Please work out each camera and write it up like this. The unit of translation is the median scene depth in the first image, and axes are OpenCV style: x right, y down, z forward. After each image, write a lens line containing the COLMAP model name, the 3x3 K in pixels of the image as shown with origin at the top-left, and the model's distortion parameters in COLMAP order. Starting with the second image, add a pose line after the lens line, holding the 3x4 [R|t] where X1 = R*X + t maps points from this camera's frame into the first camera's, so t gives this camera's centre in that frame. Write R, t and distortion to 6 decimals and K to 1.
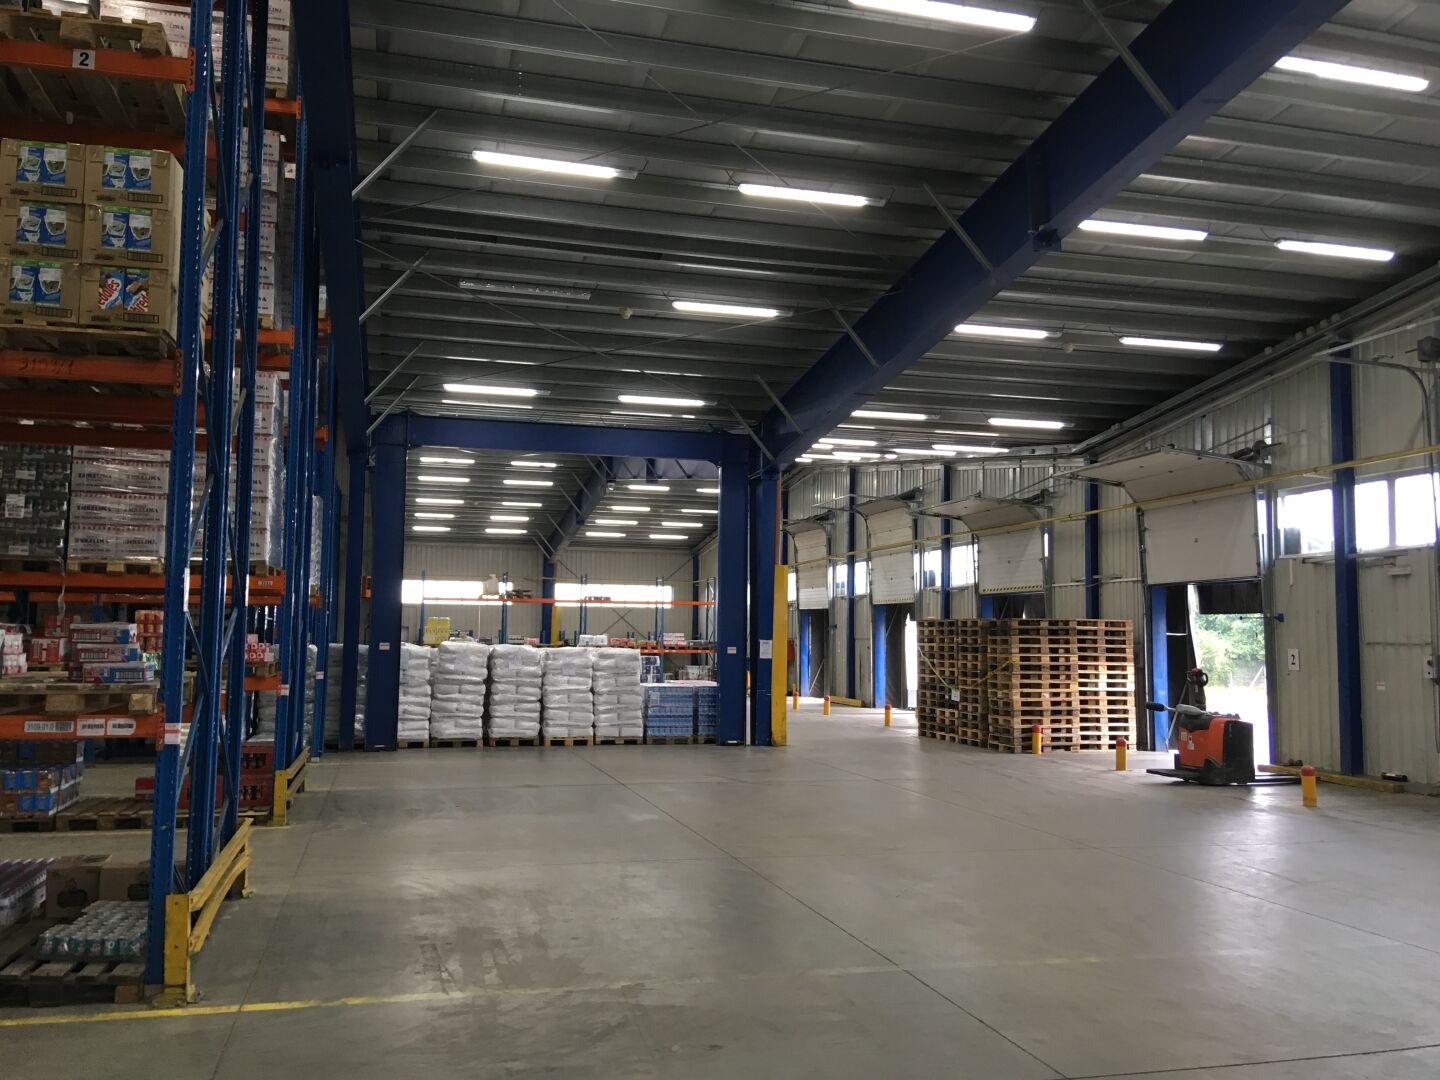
lens RADIAL K [[1229.3, 0, 725.3], [0, 1229.3, 534.7], [0, 0, 1]] dist [0.117138, -0.168149]
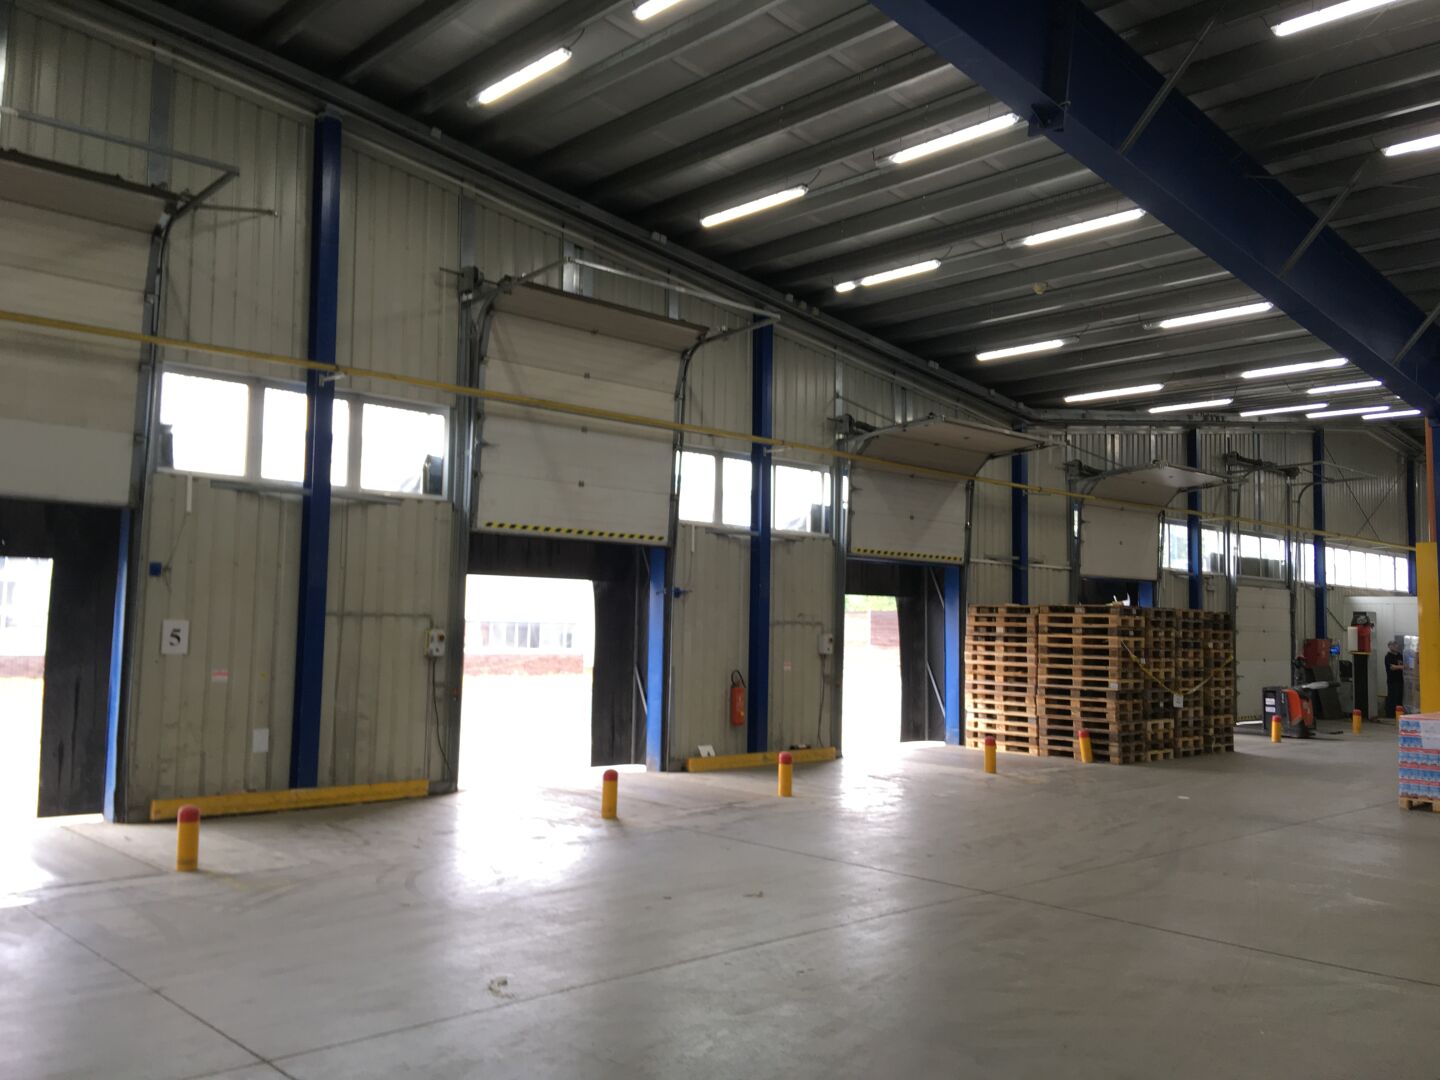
lens RADIAL K [[1229.3, 0, 728.2], [0, 1229.3, 547.8], [0, 0, 1]] dist [0.117138, -0.168149]
pose [[-0.464009, 0.034301, 0.885166, -0.410274], [-0.099656, 0.990885, -0.090638, 0.132916], [-0.880207, -0.130269, -0.456361, 1.643131]]
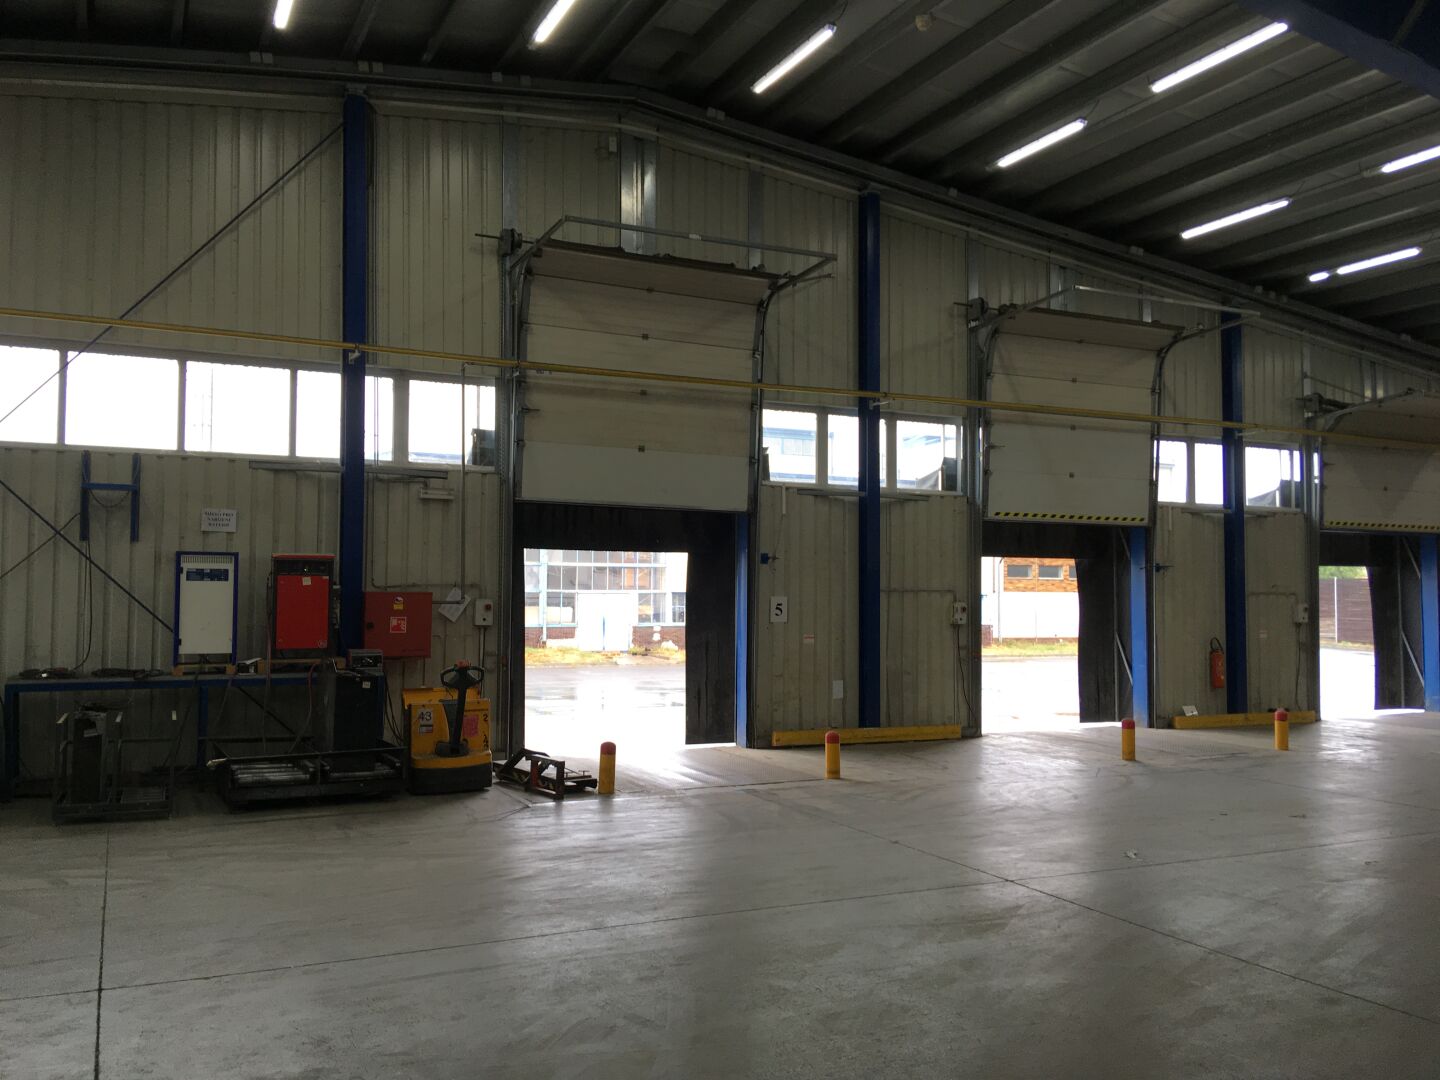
lens RADIAL K [[1229.3, 0, 728.1], [0, 1229.3, 545.4], [0, 0, 1]] dist [0.117138, -0.168149]
pose [[-0.179973, 0.025840, 0.983332, -0.519347], [-0.090746, 0.994956, -0.042754, 0.143644], [-0.979477, -0.096928, -0.176720, 1.774287]]
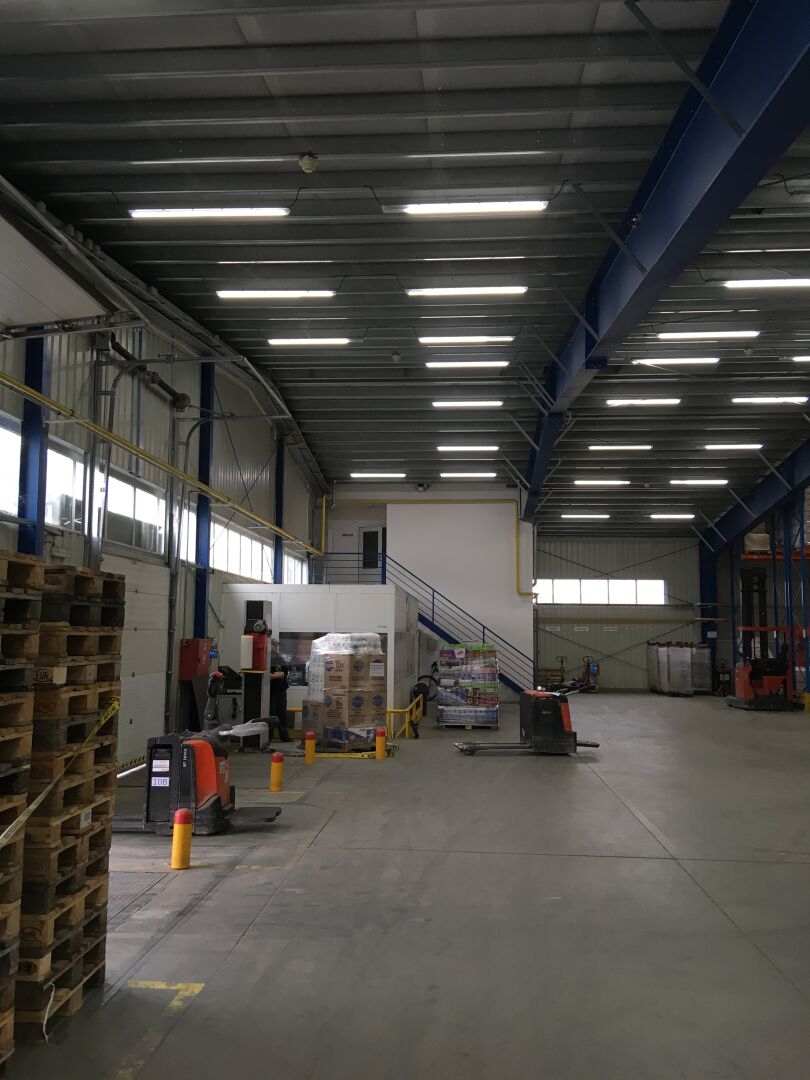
lens RADIAL K [[922.0, 0, 407.0], [0, 922.0, 543.4], [0, 0, 1]] dist [0.117138, -0.168149]
pose [[-0.938076, 0.012288, 0.346212, 0.062670], [-0.051479, 0.983331, -0.174384, 0.091503], [-0.342584, -0.181408, -0.921806, 1.109423]]
